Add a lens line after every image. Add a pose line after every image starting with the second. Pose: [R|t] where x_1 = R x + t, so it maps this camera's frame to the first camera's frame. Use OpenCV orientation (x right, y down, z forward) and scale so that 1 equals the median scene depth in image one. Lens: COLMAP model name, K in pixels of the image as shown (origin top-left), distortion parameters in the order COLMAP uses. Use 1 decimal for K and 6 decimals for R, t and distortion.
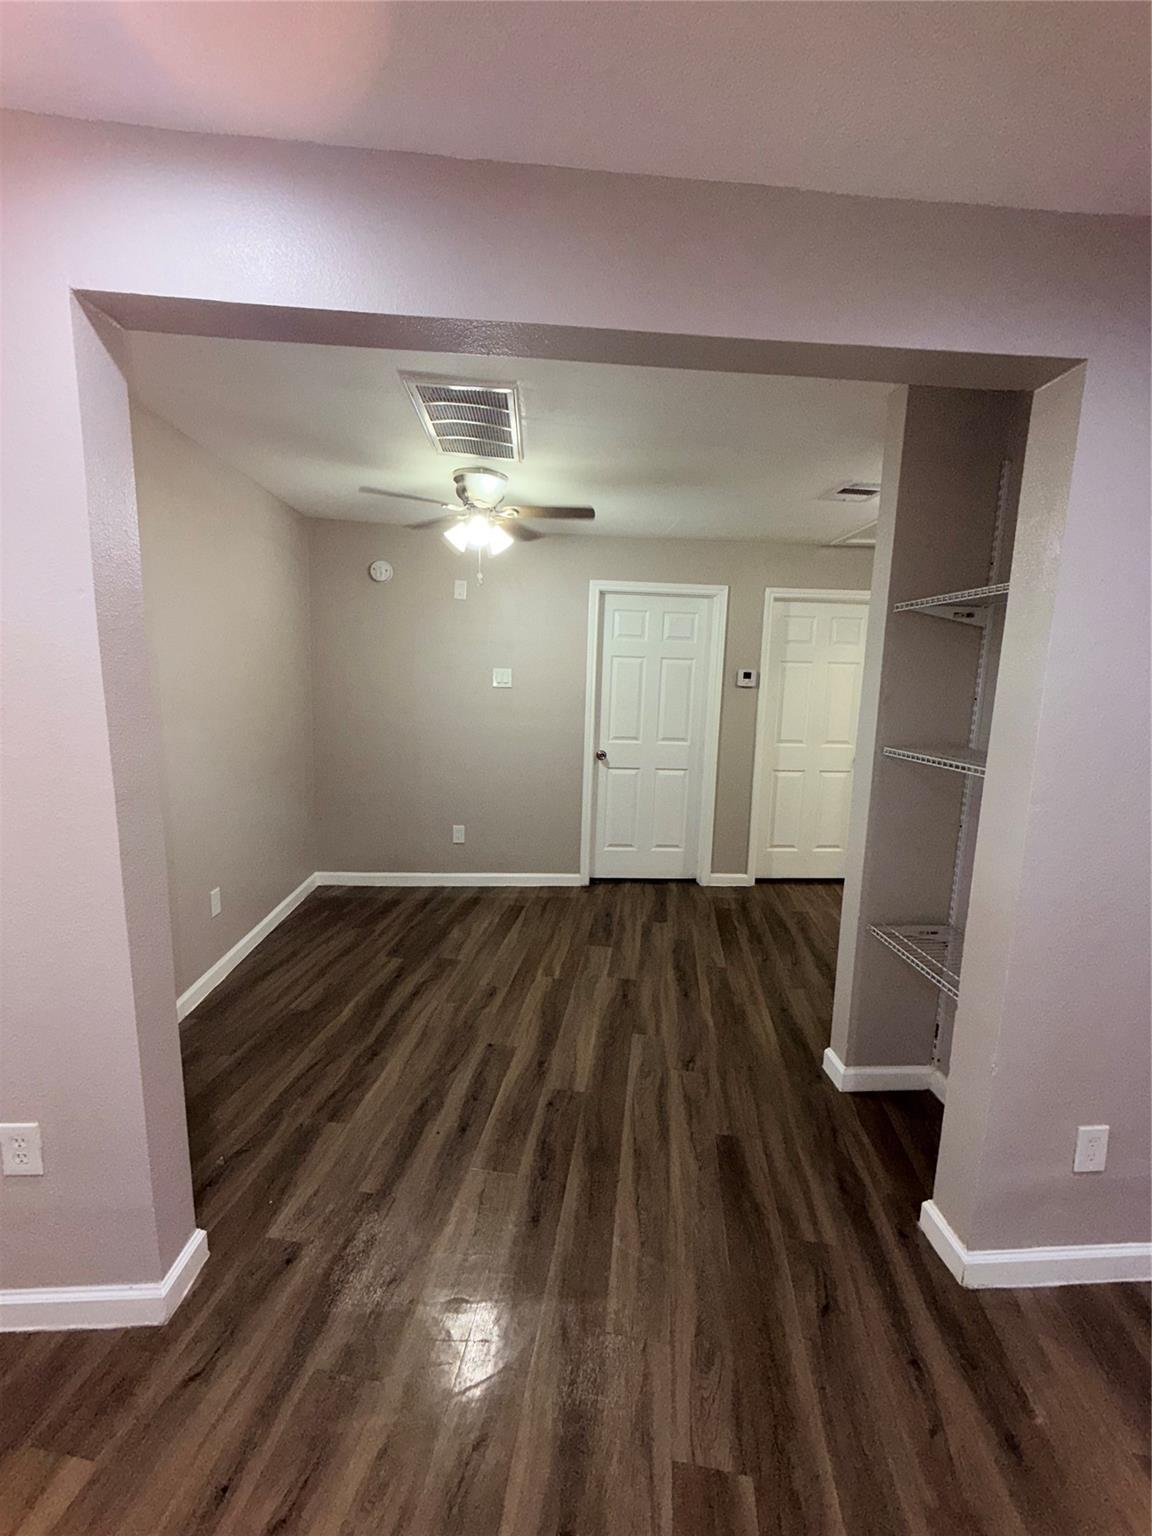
lens RADIAL K [[613.8, 0, 576.9], [0, 613.8, 766.1], [0, 0, 1]] dist [0.001600, -0.000494]
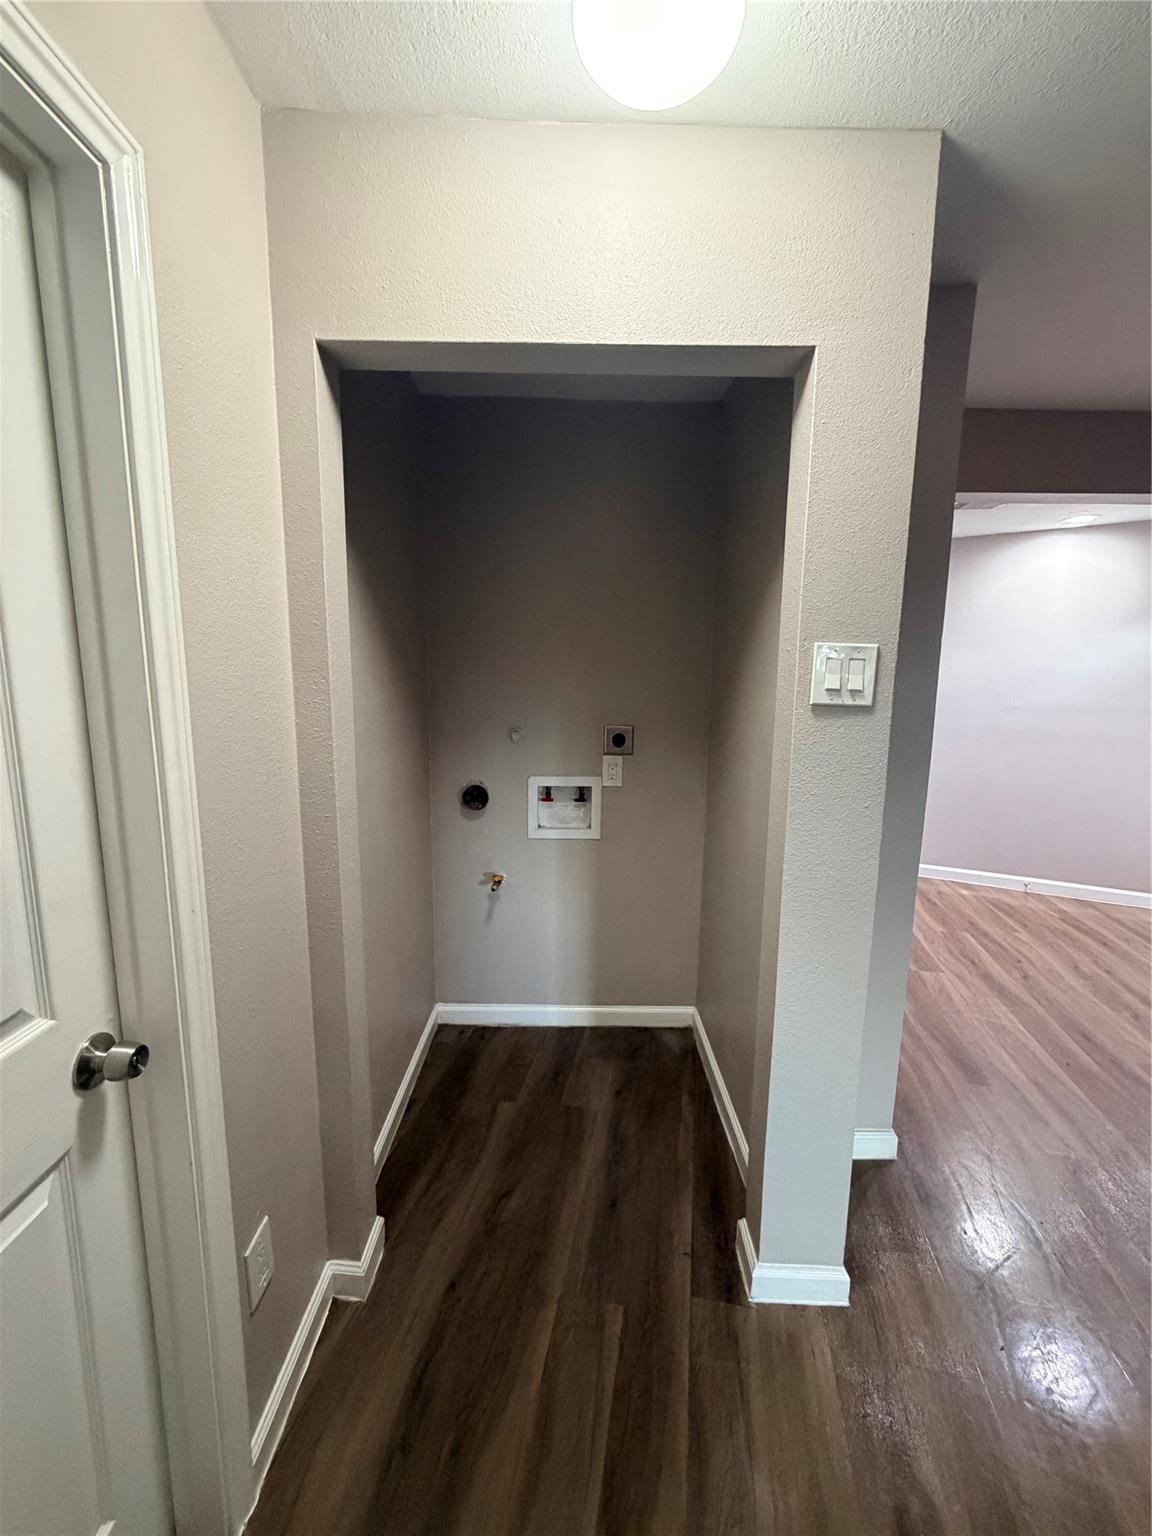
lens RADIAL K [[613.8, 0, 576.9], [0, 613.8, 766.1], [0, 0, 1]] dist [0.001600, -0.000494]
pose [[-0.997449, -0.046374, 0.054269, 0.988214], [-0.028494, 0.955699, 0.292963, -0.256688], [-0.065451, 0.290670, -0.954582, 2.050484]]
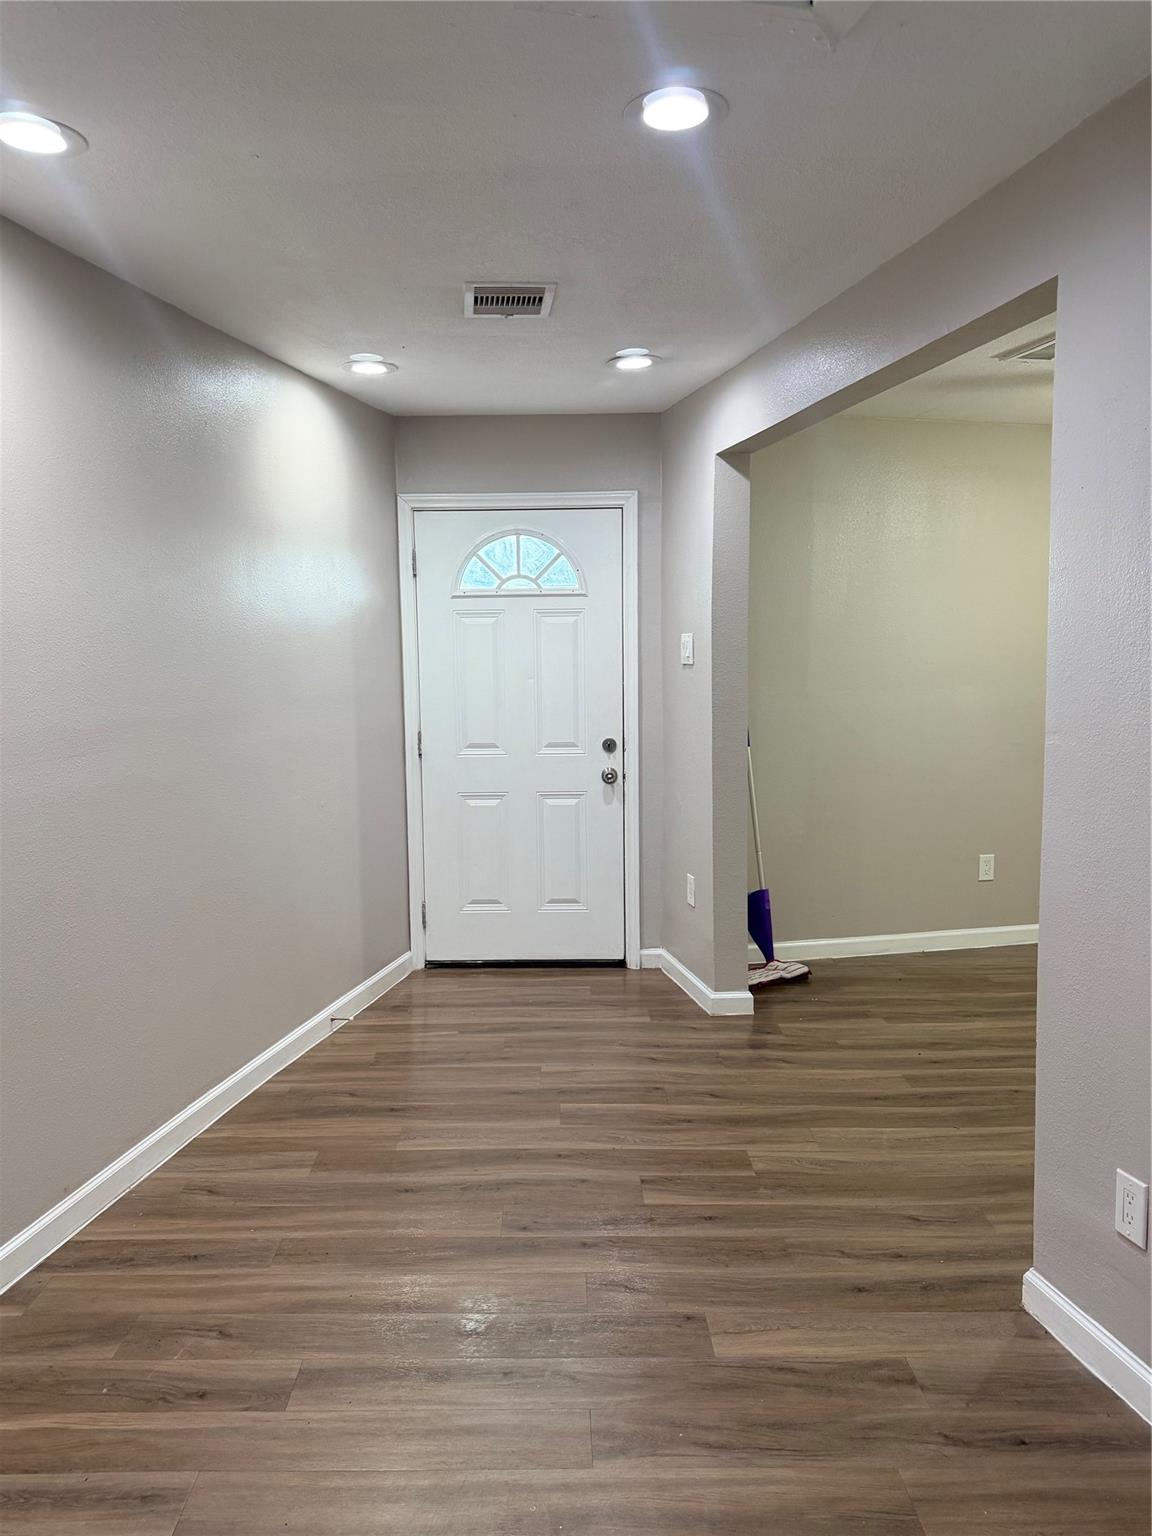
lens RADIAL K [[1068.0, 0, 576.0], [0, 1068.0, 768.0], [0, 0, 1]] dist [0.049379, 0.000018]
pose [[0.155510, 0.073298, -0.985111, 1.591419], [-0.132946, 0.989724, 0.052655, 0.085239], [0.978847, 0.122779, 0.163657, 0.040346]]
